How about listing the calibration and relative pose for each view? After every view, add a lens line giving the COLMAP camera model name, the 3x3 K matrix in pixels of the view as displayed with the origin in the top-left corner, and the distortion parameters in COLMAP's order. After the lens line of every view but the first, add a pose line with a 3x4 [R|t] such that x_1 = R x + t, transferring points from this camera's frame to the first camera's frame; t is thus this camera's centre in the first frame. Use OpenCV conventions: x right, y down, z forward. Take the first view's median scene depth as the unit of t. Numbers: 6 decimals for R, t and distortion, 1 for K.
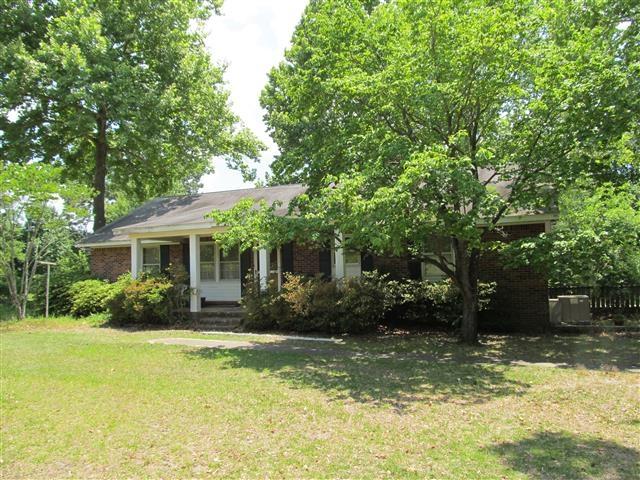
lens RADIAL K [[524.3, 0, 320.5], [0, 524.3, 237.0], [0, 0, 1]] dist [-0.043198, -0.000144]
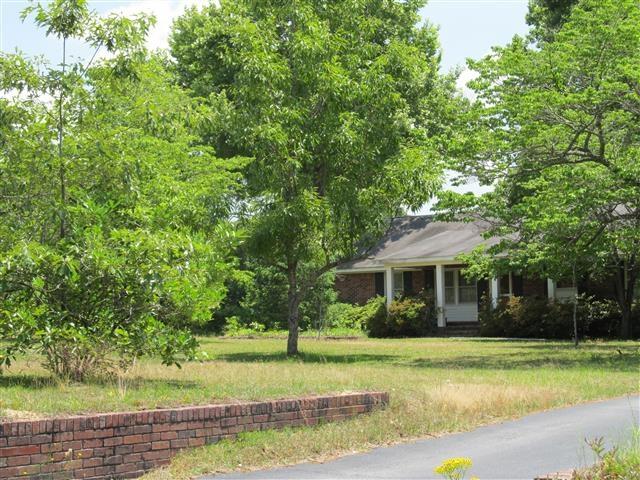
lens RADIAL K [[1436.8, 0, 319.4], [0, 1436.8, 239.5], [0, 0, 1]] dist [-0.104085, 0.000000]
pose [[0.966646, -0.008580, -0.255973, 0.361301], [0.012081, 0.999854, 0.012106, -0.111099], [0.255832, -0.014795, 0.966608, -2.410050]]
